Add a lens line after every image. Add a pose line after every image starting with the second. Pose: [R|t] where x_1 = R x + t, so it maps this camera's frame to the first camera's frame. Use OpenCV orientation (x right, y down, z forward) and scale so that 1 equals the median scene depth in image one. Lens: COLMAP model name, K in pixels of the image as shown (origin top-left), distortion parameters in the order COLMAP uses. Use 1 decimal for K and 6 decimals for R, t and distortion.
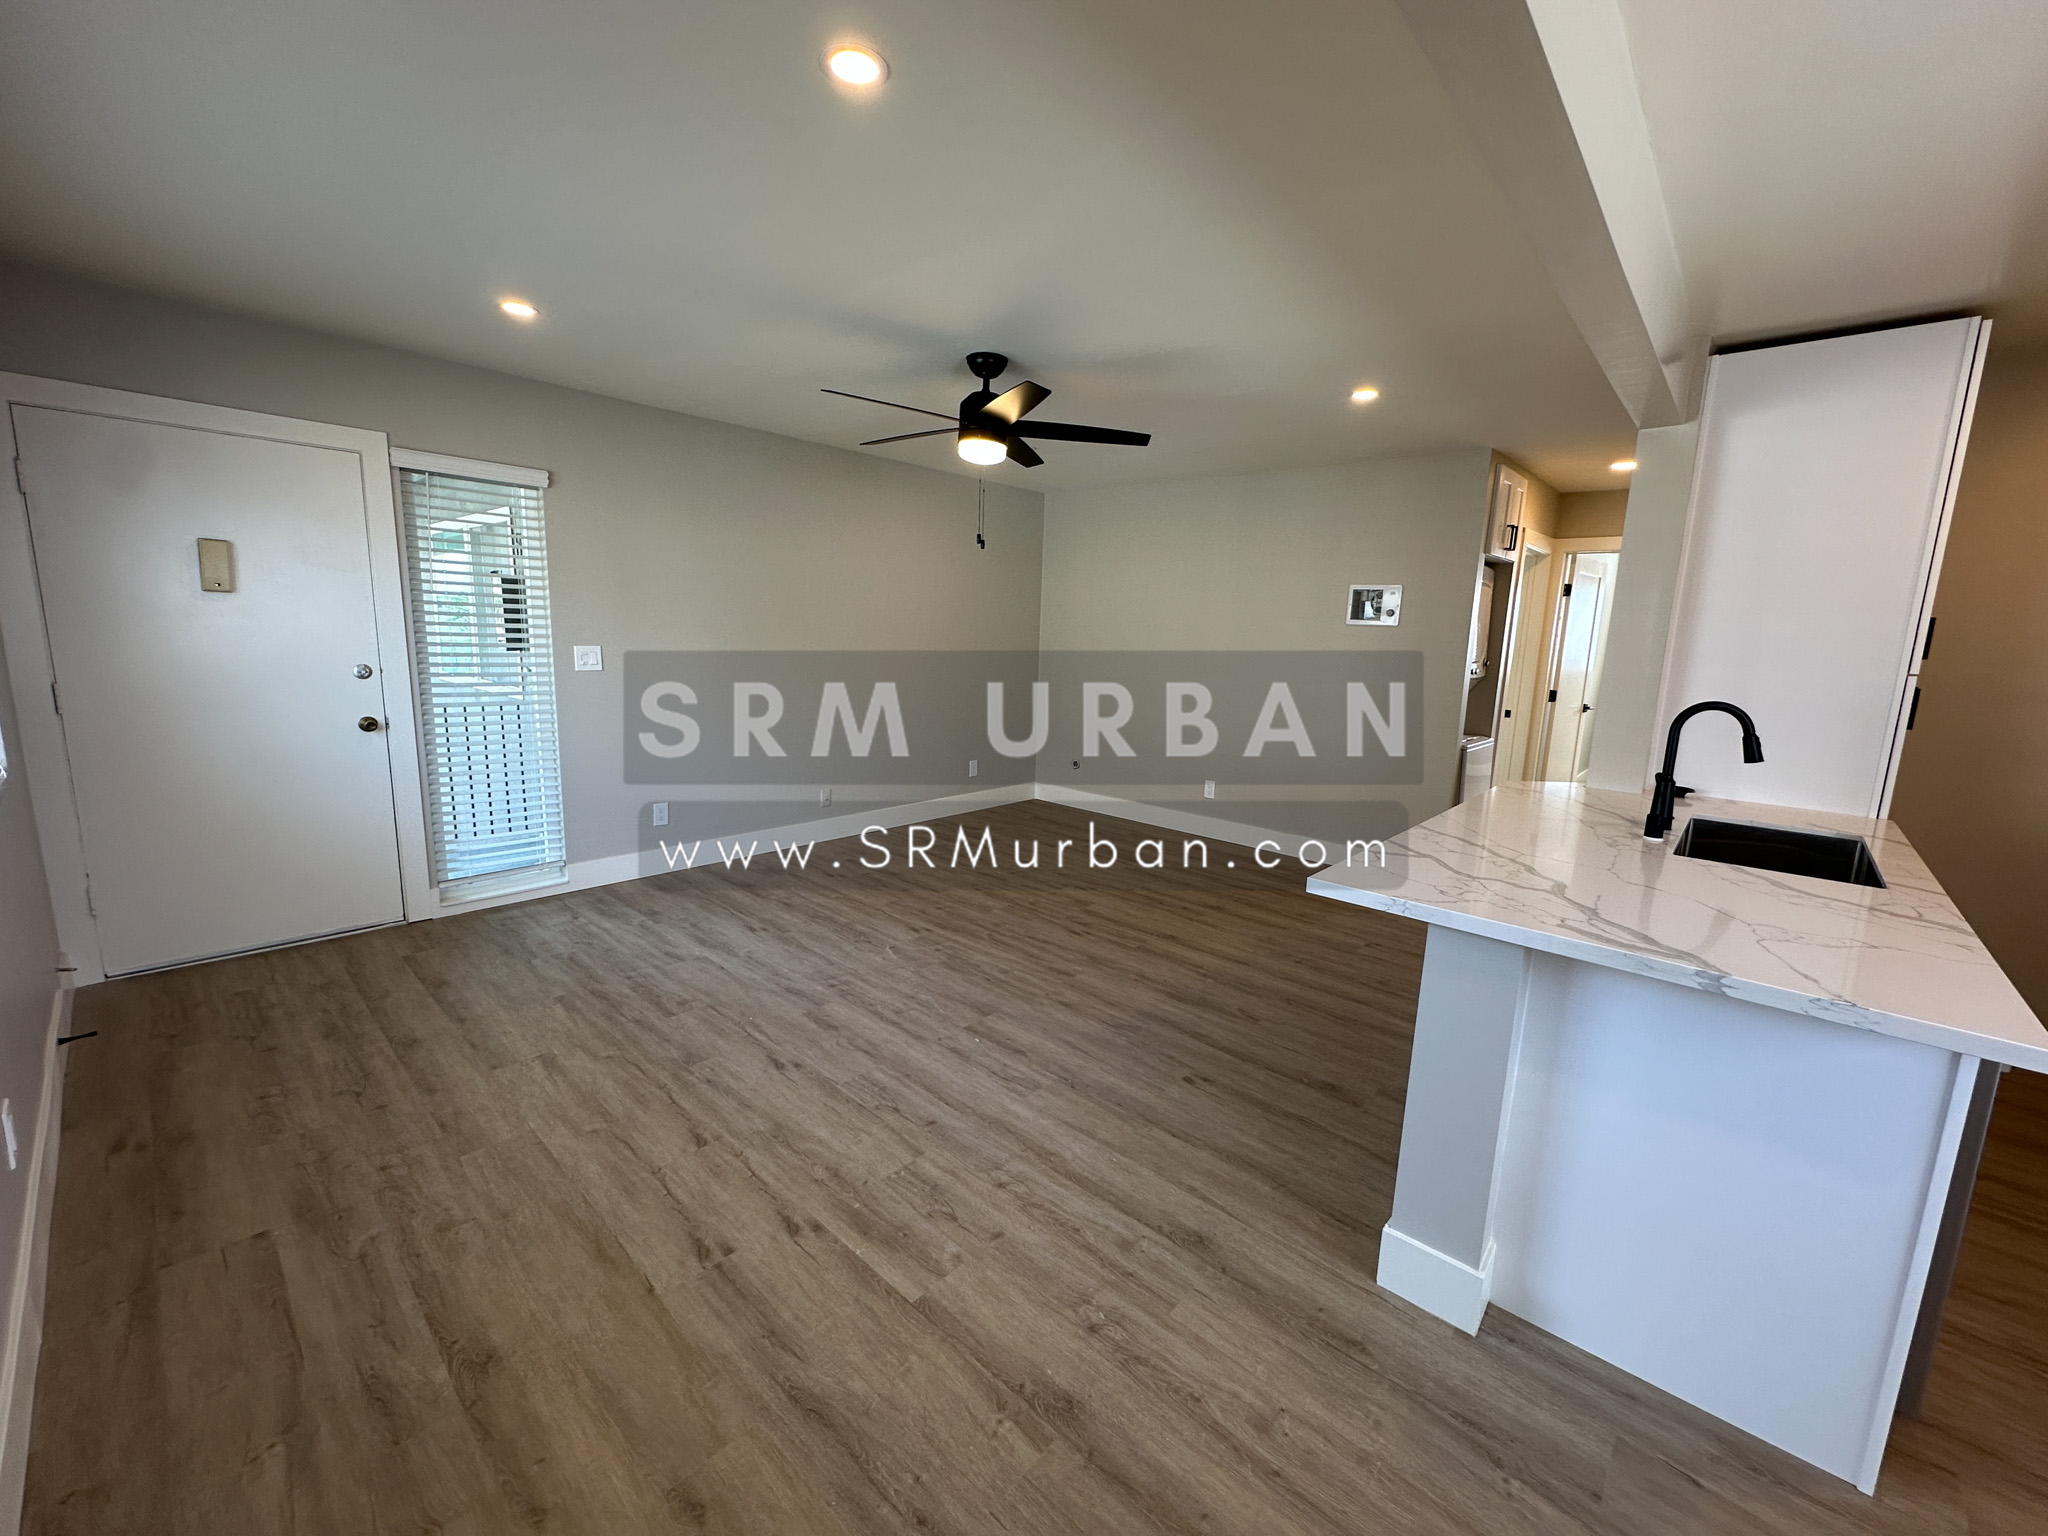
lens RADIAL K [[813.8, 0, 1023.1], [0, 813.8, 764.3], [0, 0, 1]] dist [-0.001984, 0.000298]
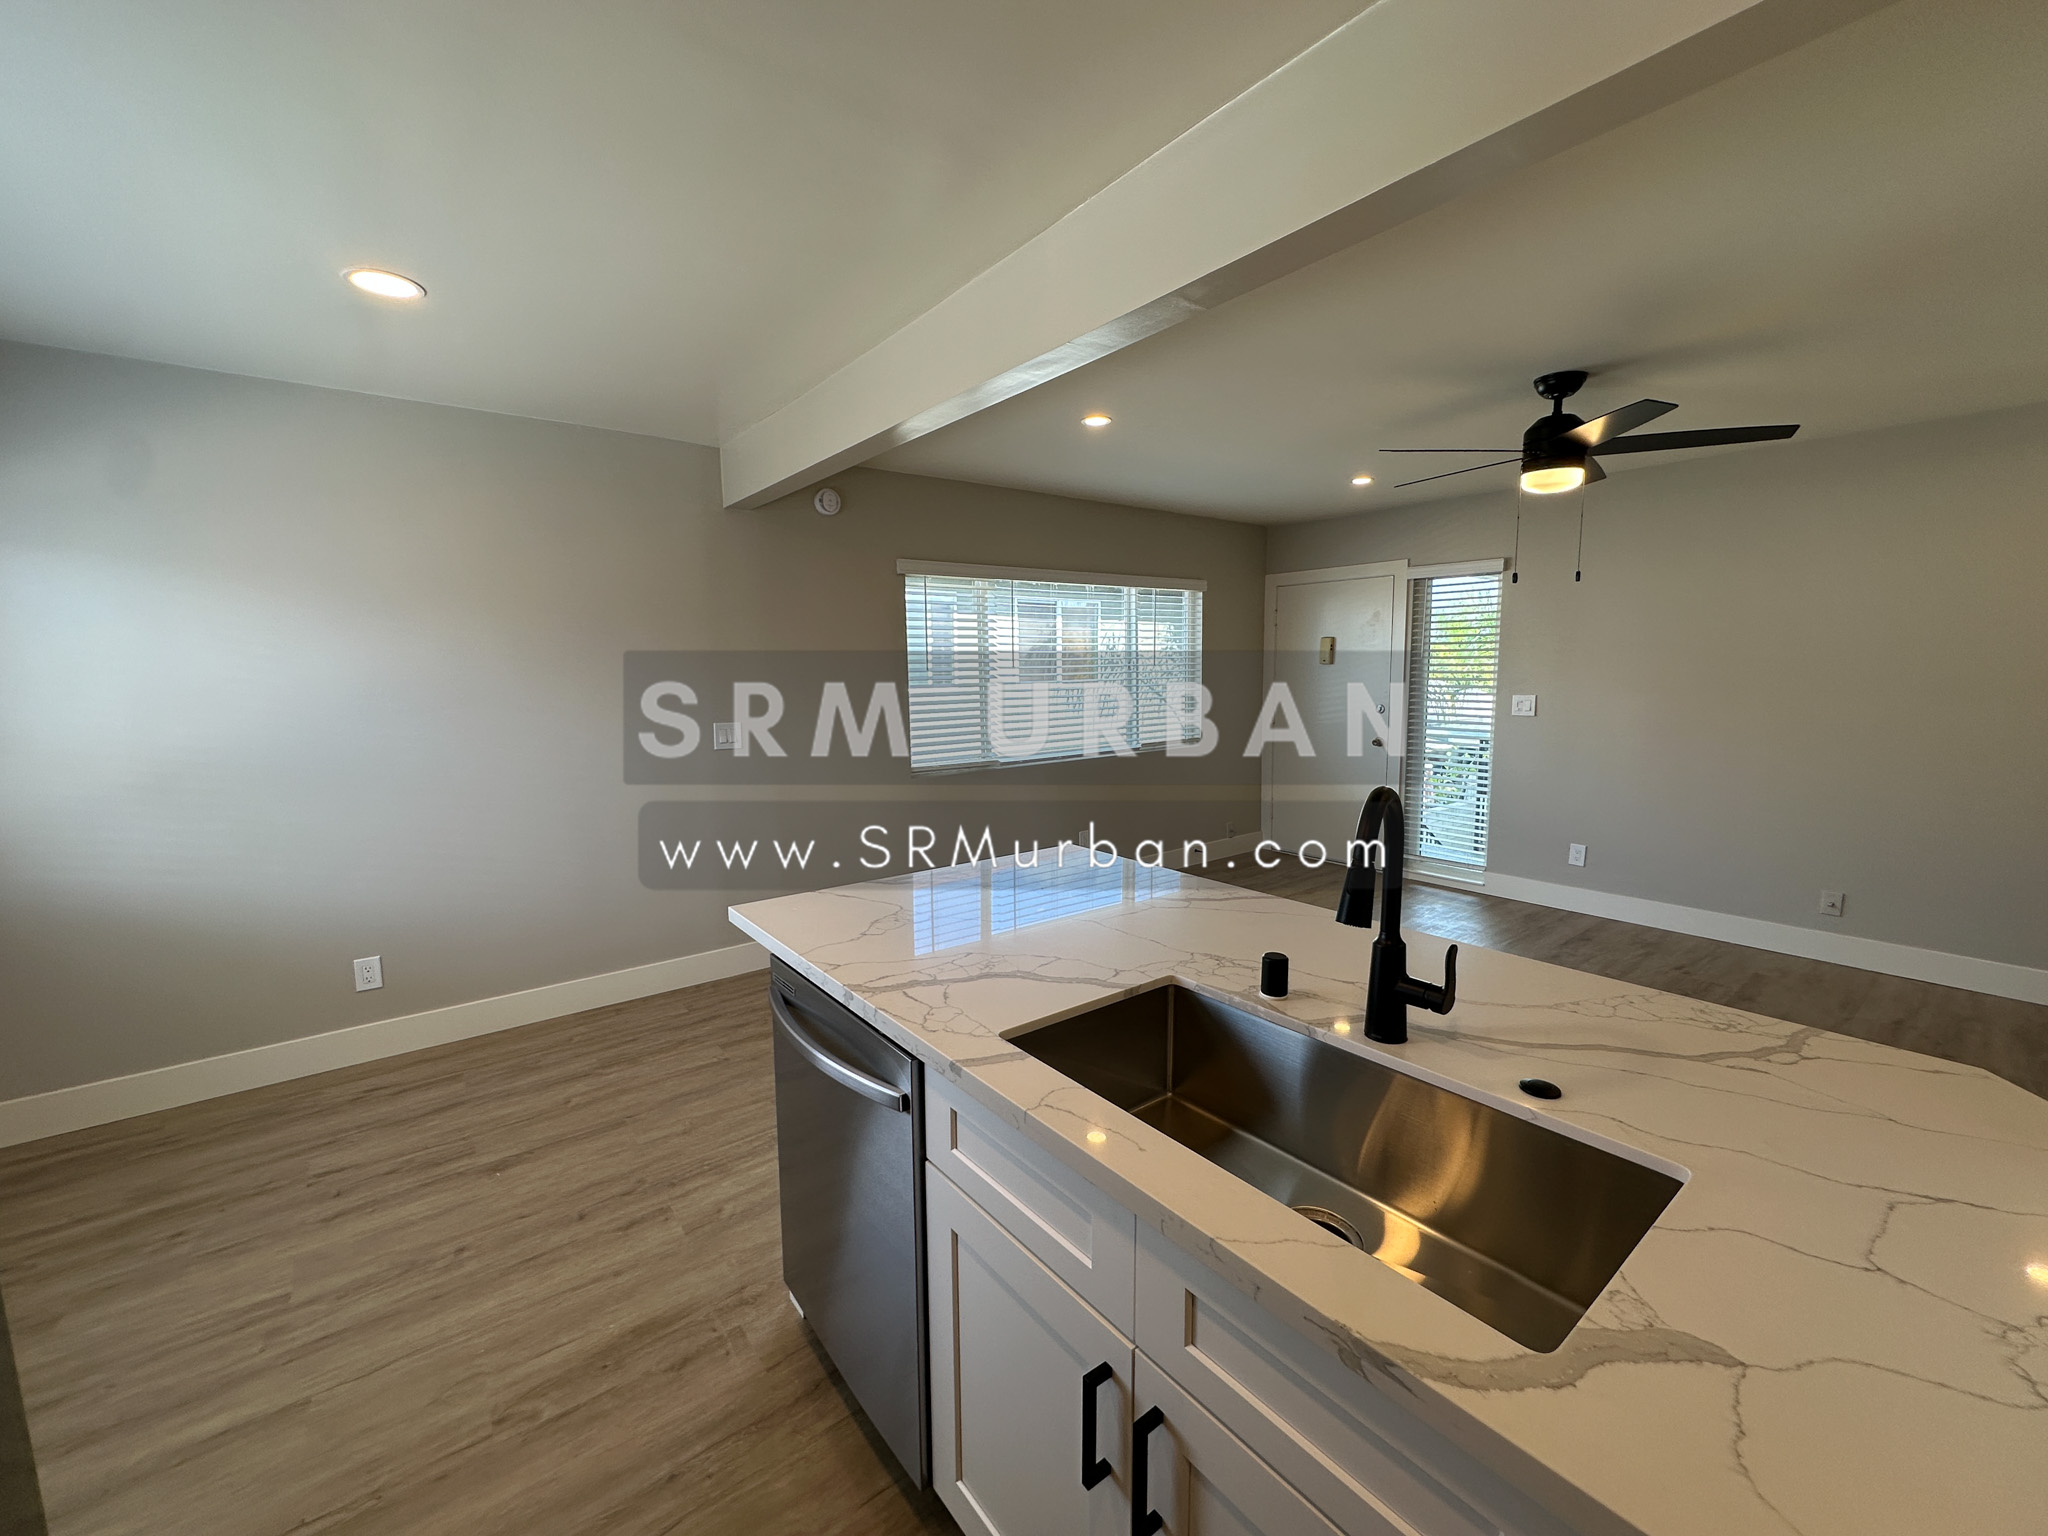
lens RADIAL K [[813.8, 0, 1023.1], [0, 813.8, 764.3], [0, 0, 1]] dist [-0.001984, 0.000298]
pose [[-0.173560, 0.082348, -0.981374, 1.059734], [-0.158574, 0.981158, 0.110374, -0.085391], [0.971973, 0.174777, -0.157232, 0.680920]]
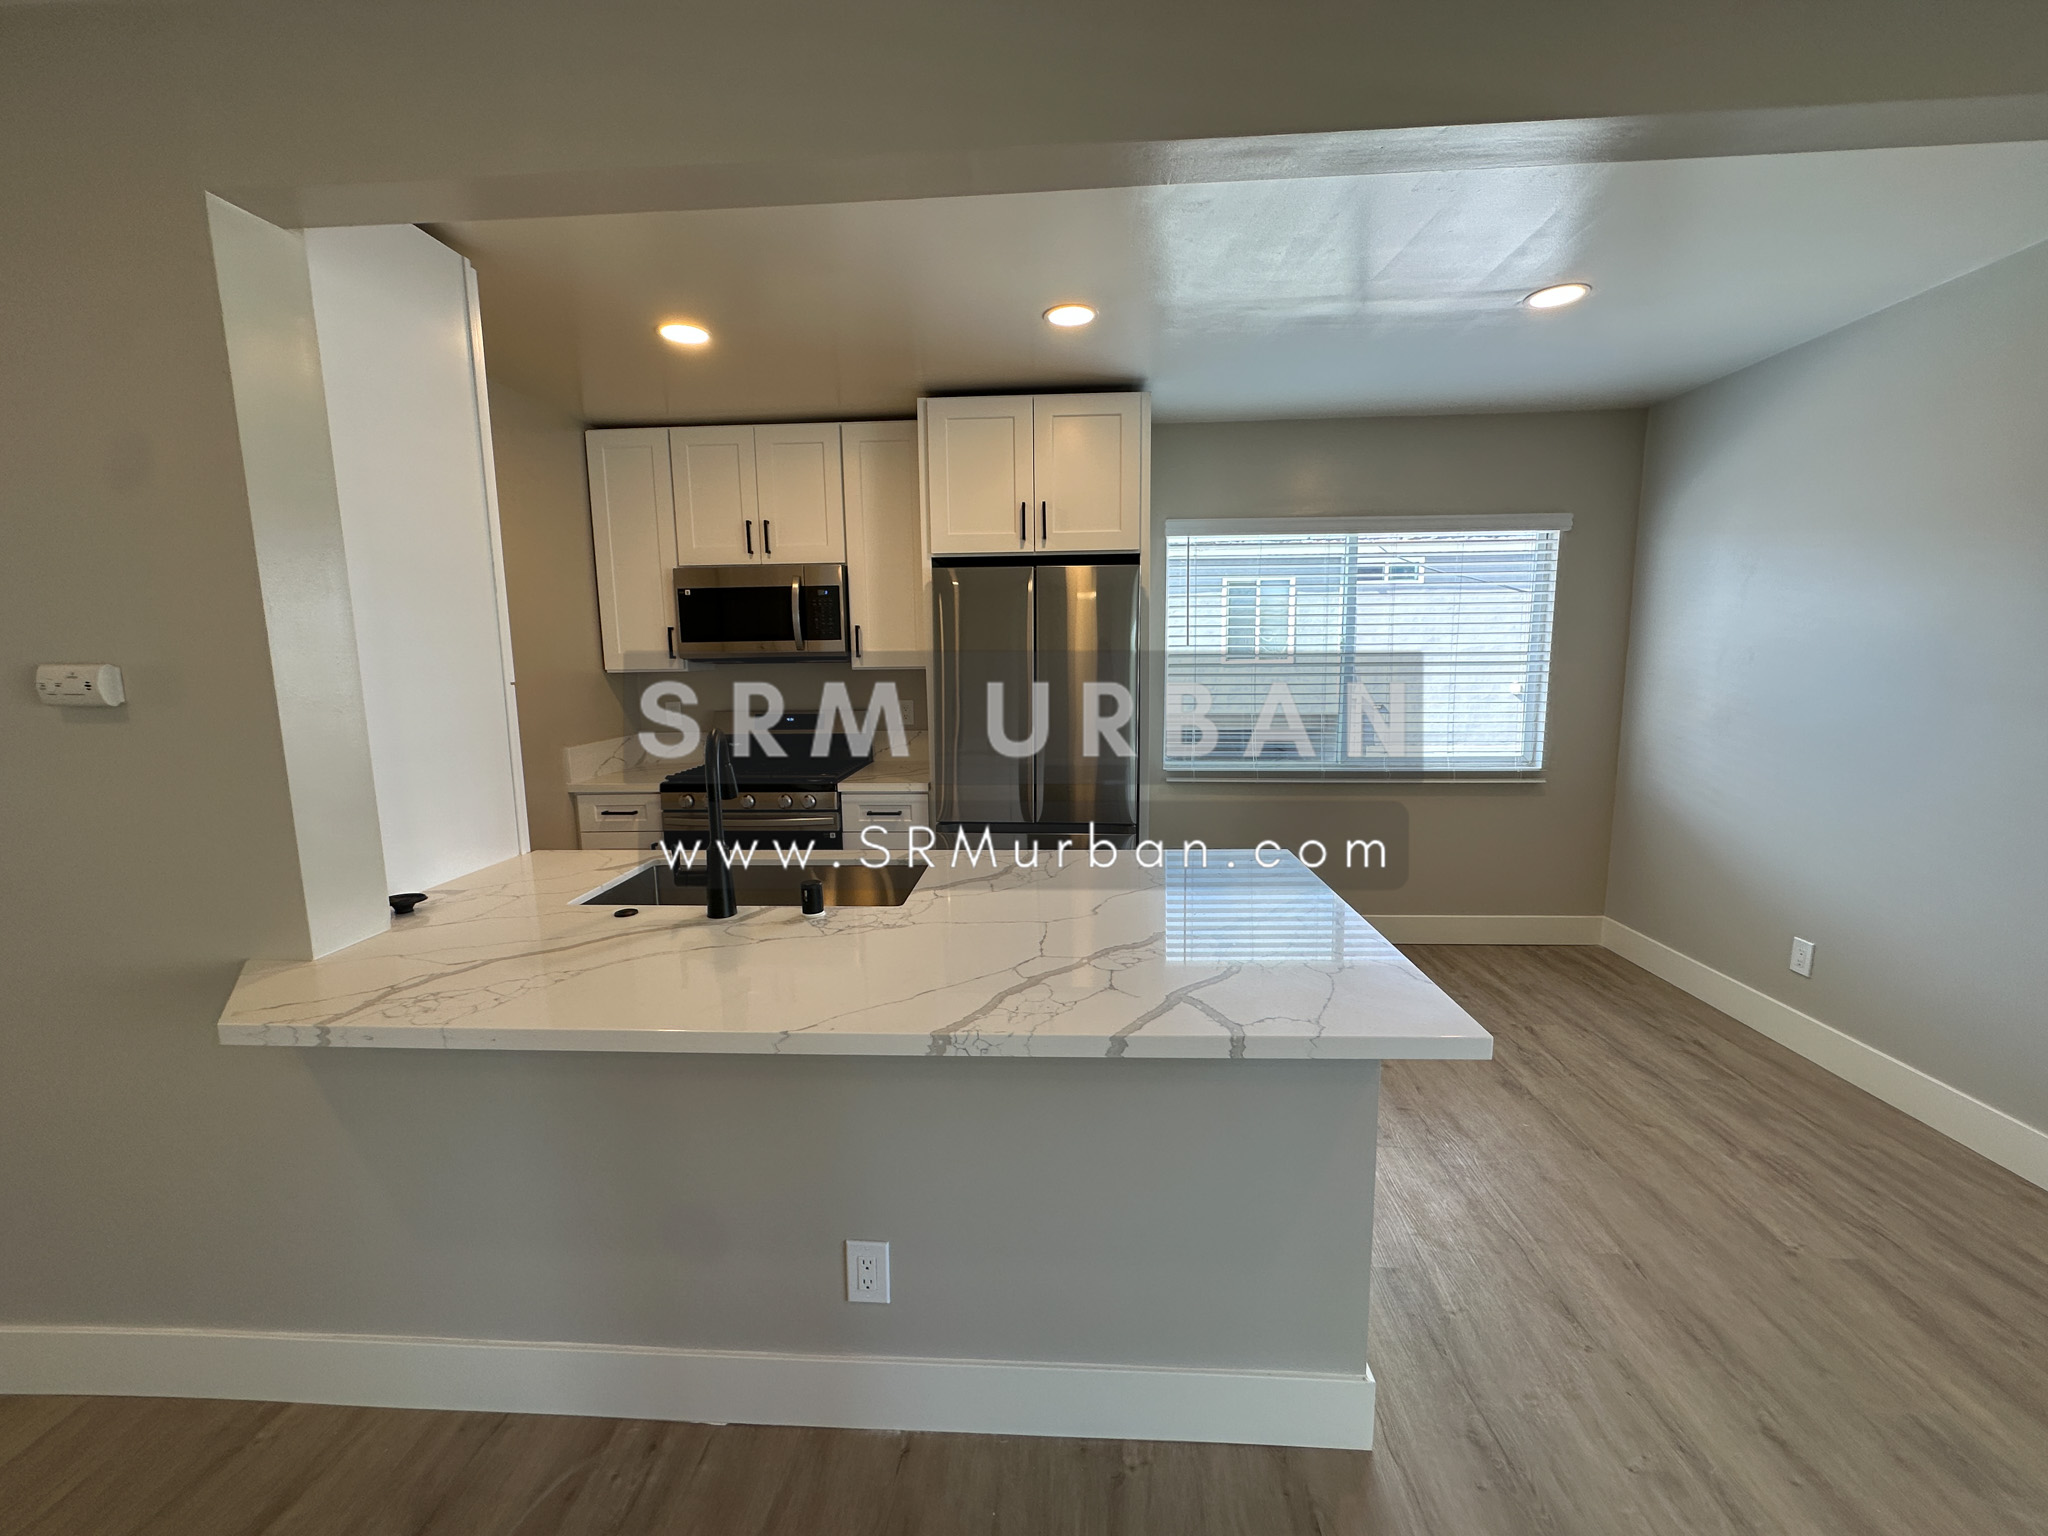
lens RADIAL K [[813.8, 0, 1023.1], [0, 813.8, 764.3], [0, 0, 1]] dist [-0.001984, 0.000298]
pose [[-0.633043, -0.129521, 0.763204, 0.080457], [0.123227, 0.956472, 0.264531, -0.162697], [-0.764245, 0.261507, -0.589528, 0.965702]]
